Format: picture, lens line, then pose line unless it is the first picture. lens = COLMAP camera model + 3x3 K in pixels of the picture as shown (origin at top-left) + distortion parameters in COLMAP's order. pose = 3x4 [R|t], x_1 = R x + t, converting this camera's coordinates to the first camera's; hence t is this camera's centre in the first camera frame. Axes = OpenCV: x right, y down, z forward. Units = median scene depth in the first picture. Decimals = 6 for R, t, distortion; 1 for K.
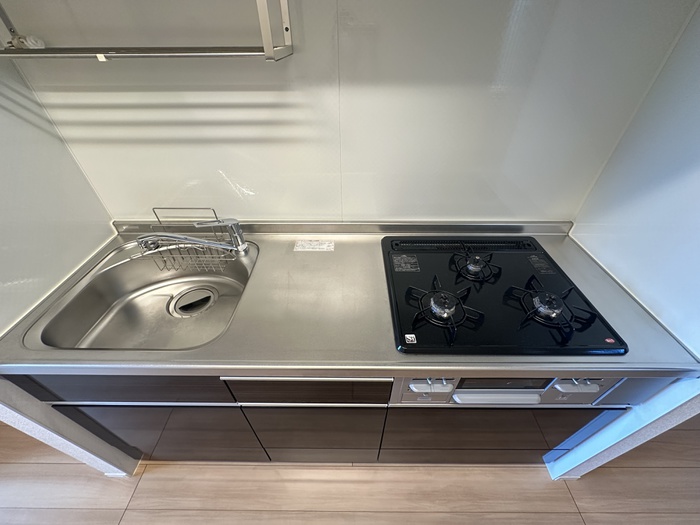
lens RADIAL K [[279.3, 0, 350.1], [0, 279.3, 263.3], [0, 0, 1]] dist [-0.008423, -0.000953]
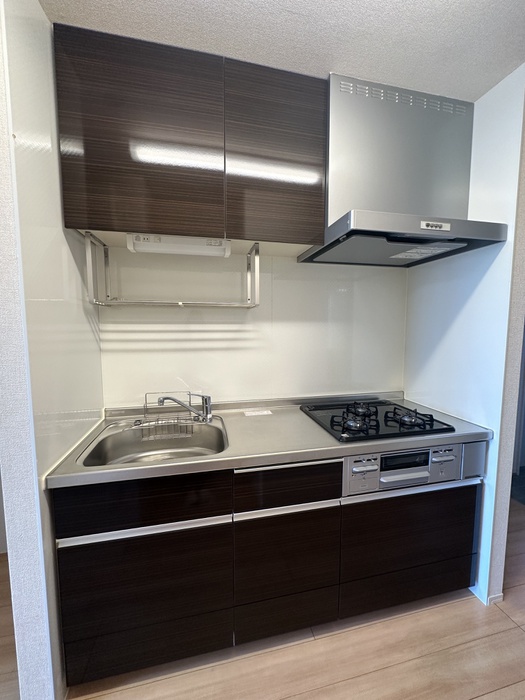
lens RADIAL K [[279.3, 0, 263.1], [0, 279.3, 348.1], [0, 0, 1]] dist [-0.008423, -0.000953]
pose [[0.972794, -0.017333, 0.231022, -0.429587], [0.146925, 0.817164, -0.557366, 0.473371], [-0.179122, 0.576145, 0.797479, -0.364976]]
